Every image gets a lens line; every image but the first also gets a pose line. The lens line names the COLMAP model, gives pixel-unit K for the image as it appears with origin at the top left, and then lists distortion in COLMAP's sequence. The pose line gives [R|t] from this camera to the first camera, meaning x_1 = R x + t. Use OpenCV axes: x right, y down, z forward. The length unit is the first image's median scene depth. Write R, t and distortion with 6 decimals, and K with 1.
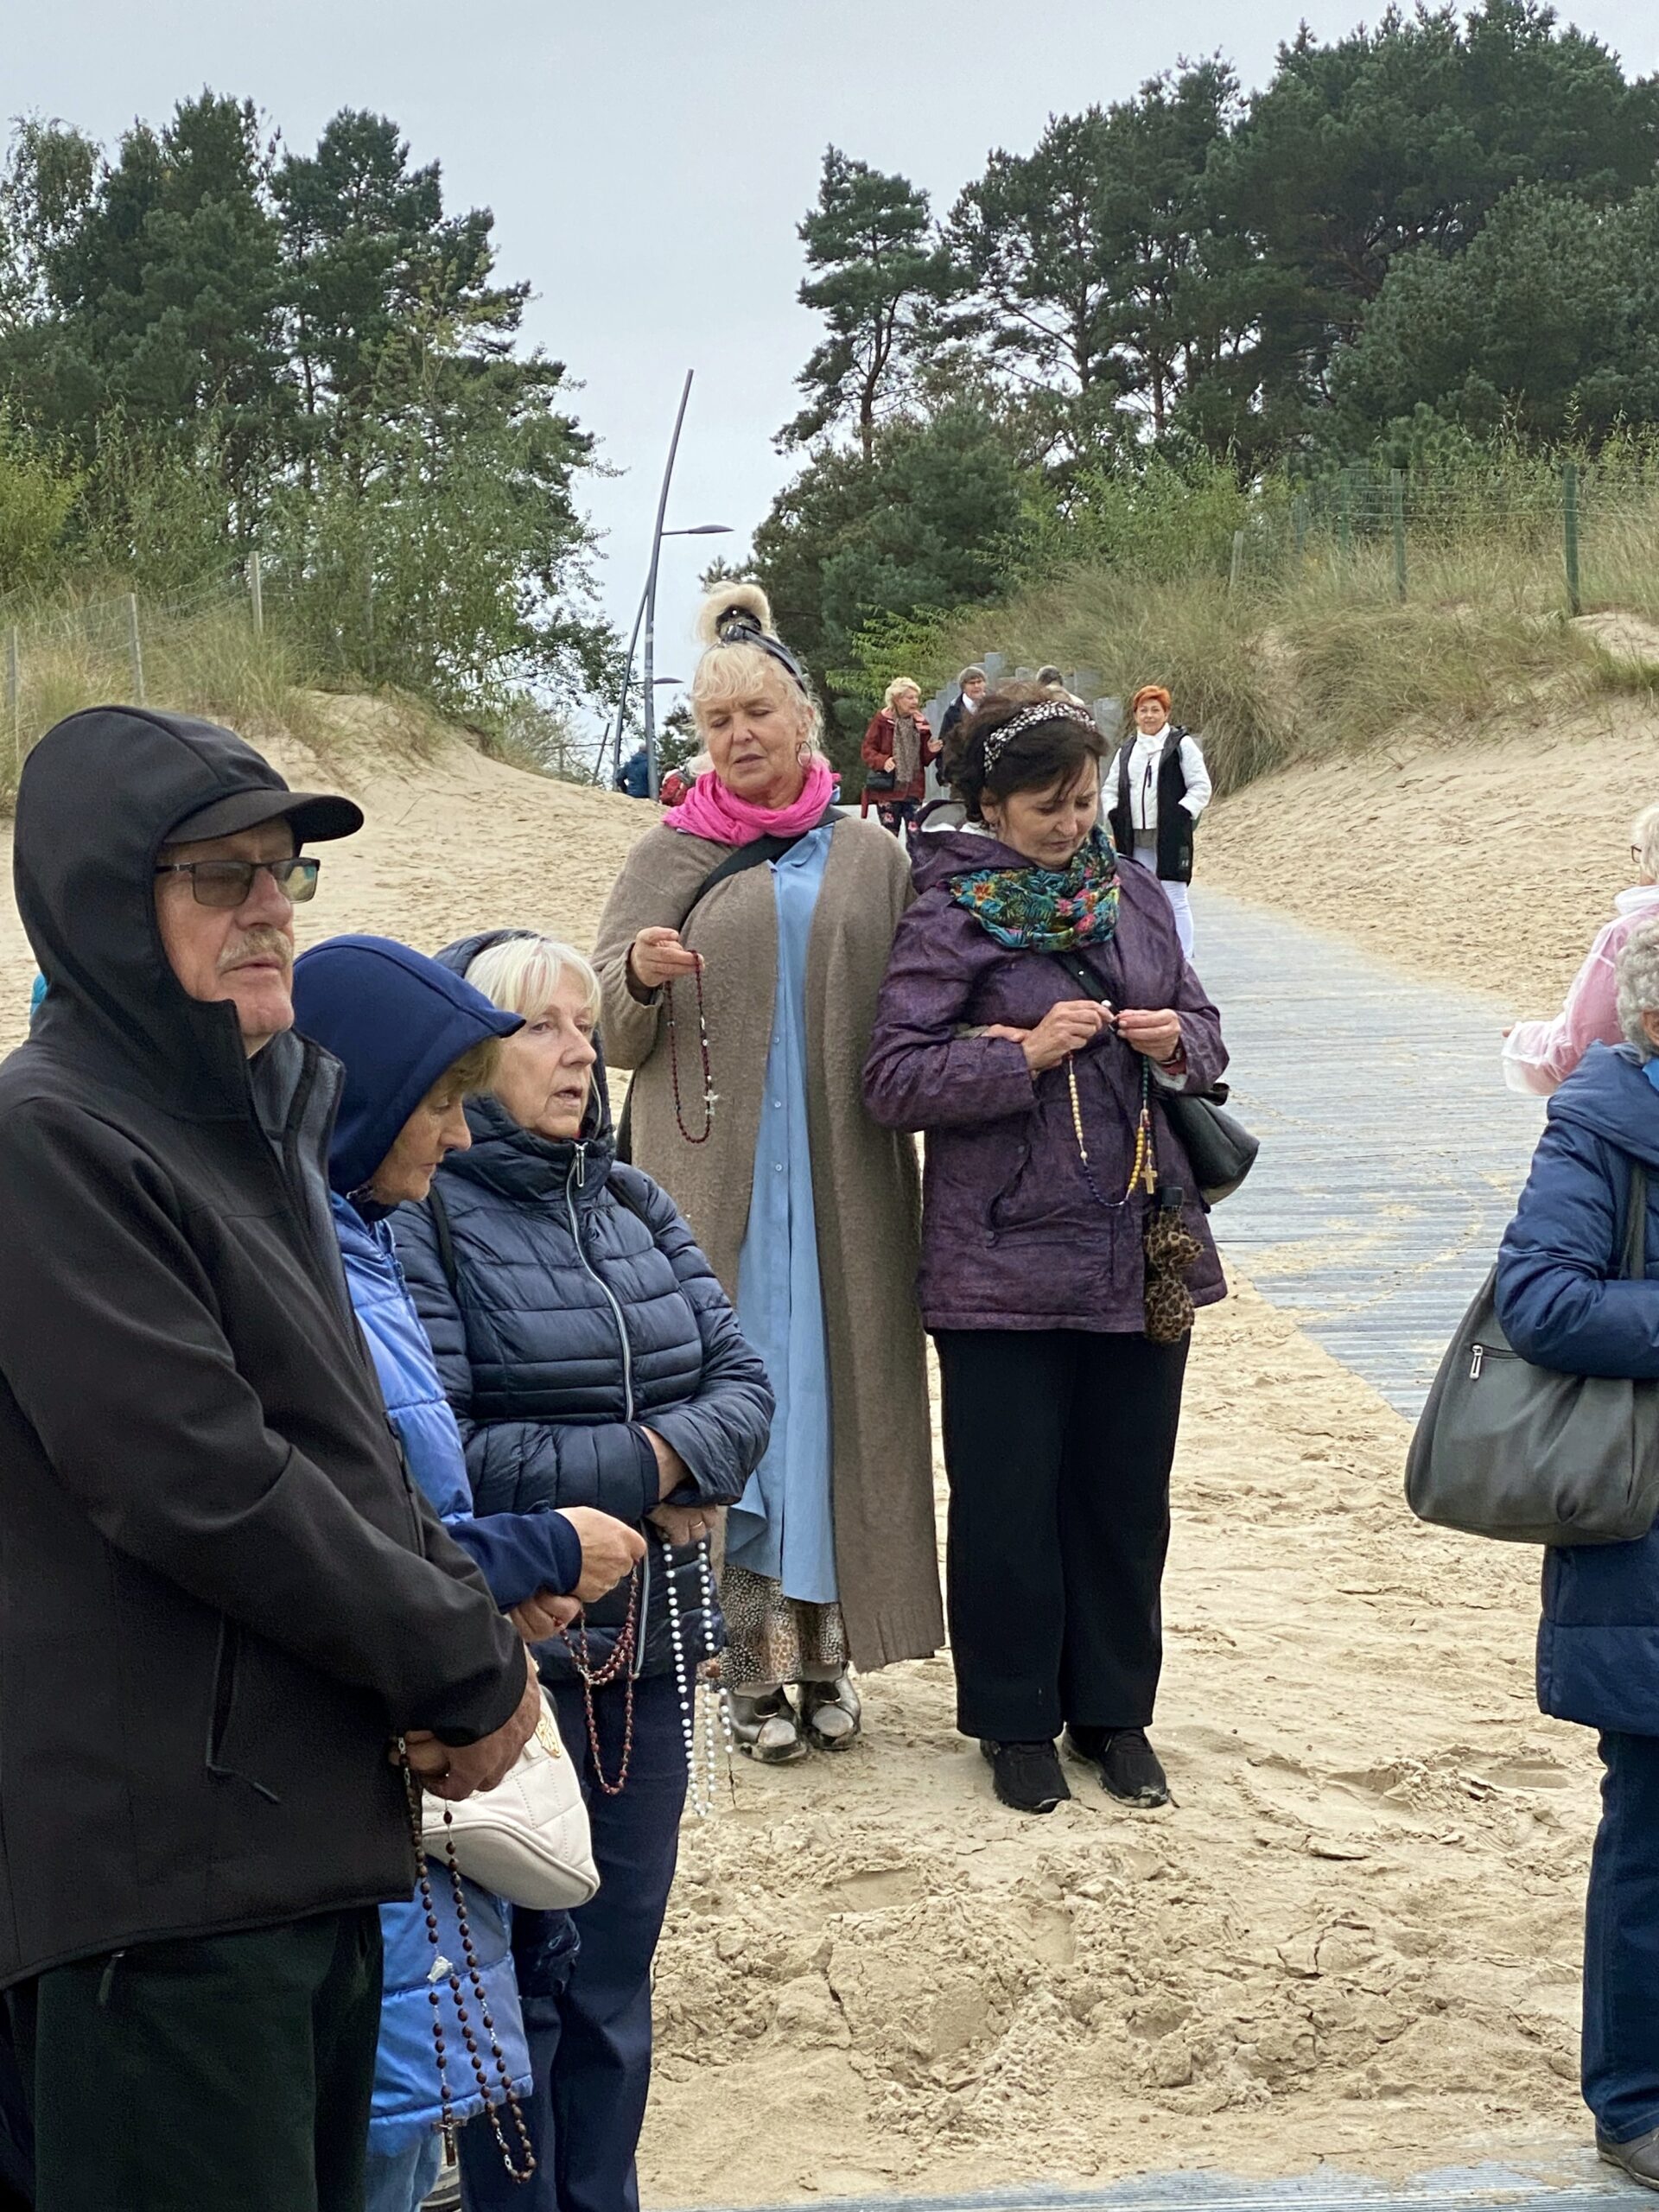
lens RADIAL K [[4904.9, 0, 829.5], [0, 4904.9, 1103.5], [0, 0, 1]] dist [0.023572, 0.000000]
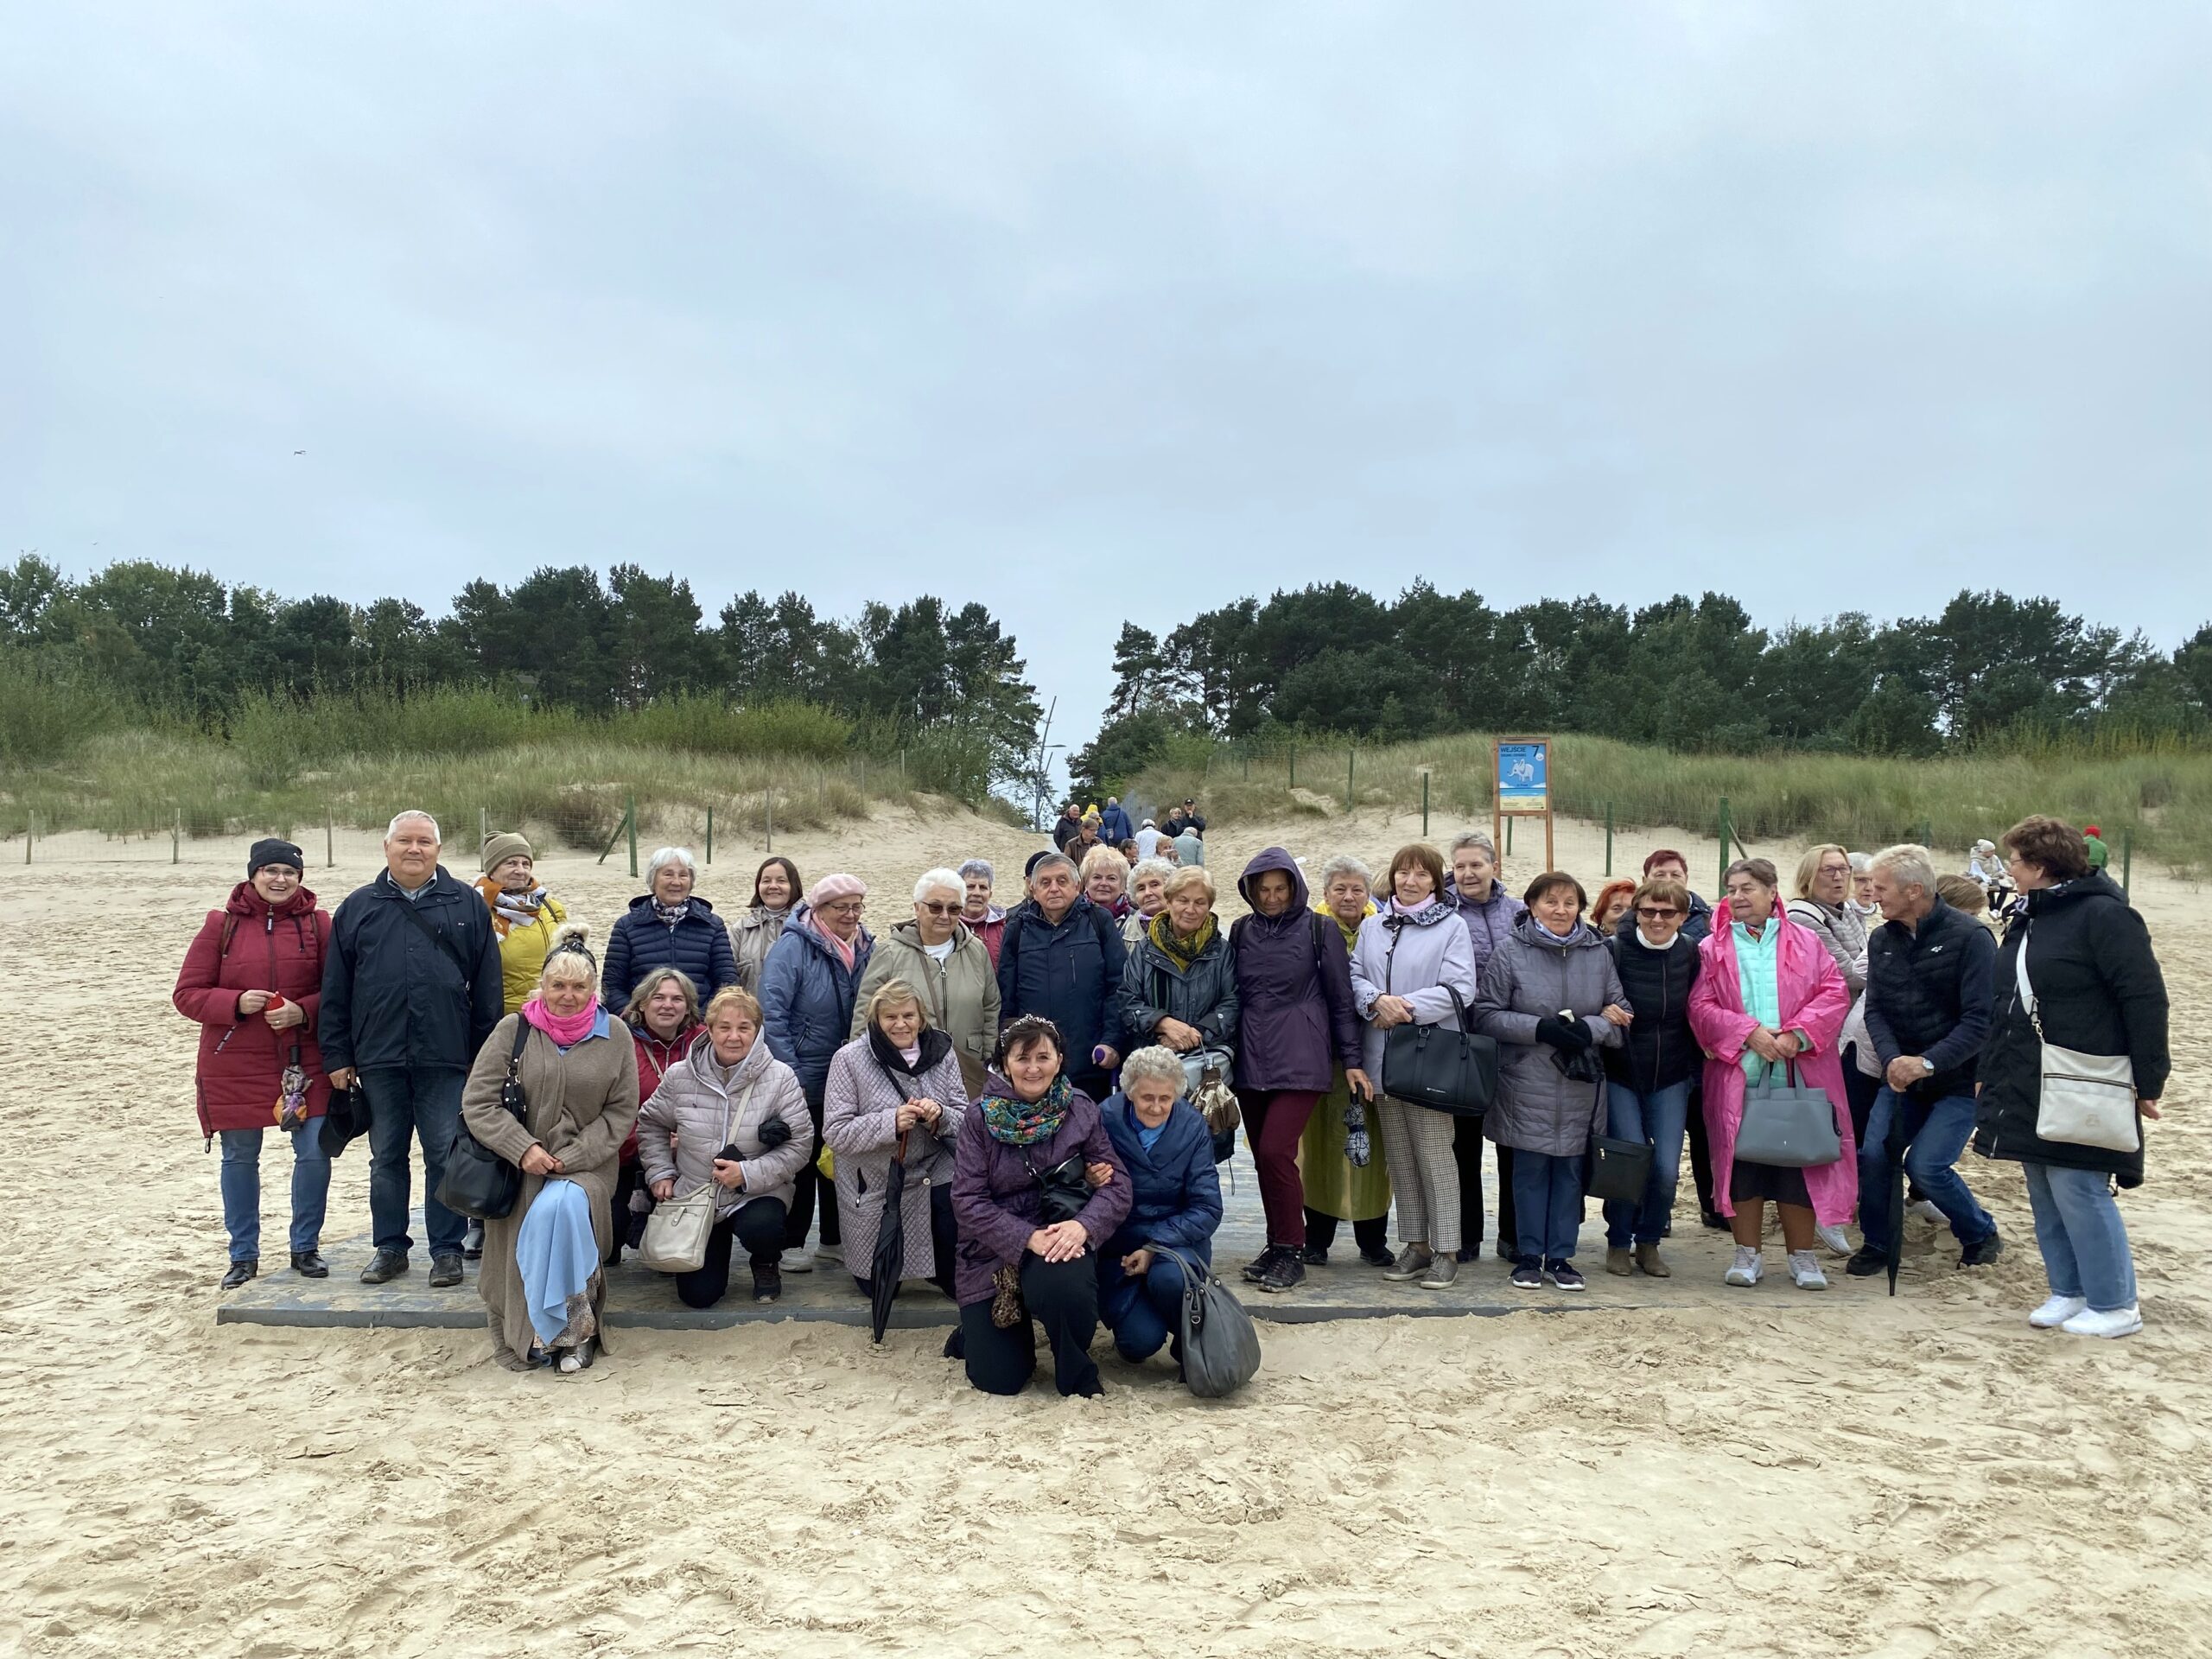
lens RADIAL K [[1787.9, 0, 1106.0], [0, 1787.9, 836.4], [0, 0, 1]] dist [-0.005024, -0.000195]
pose [[0.997559, 0.047322, -0.051350, 0.052117], [-0.050082, 0.997292, -0.053851, 0.002039], [0.048662, 0.056291, 0.997228, -0.115382]]
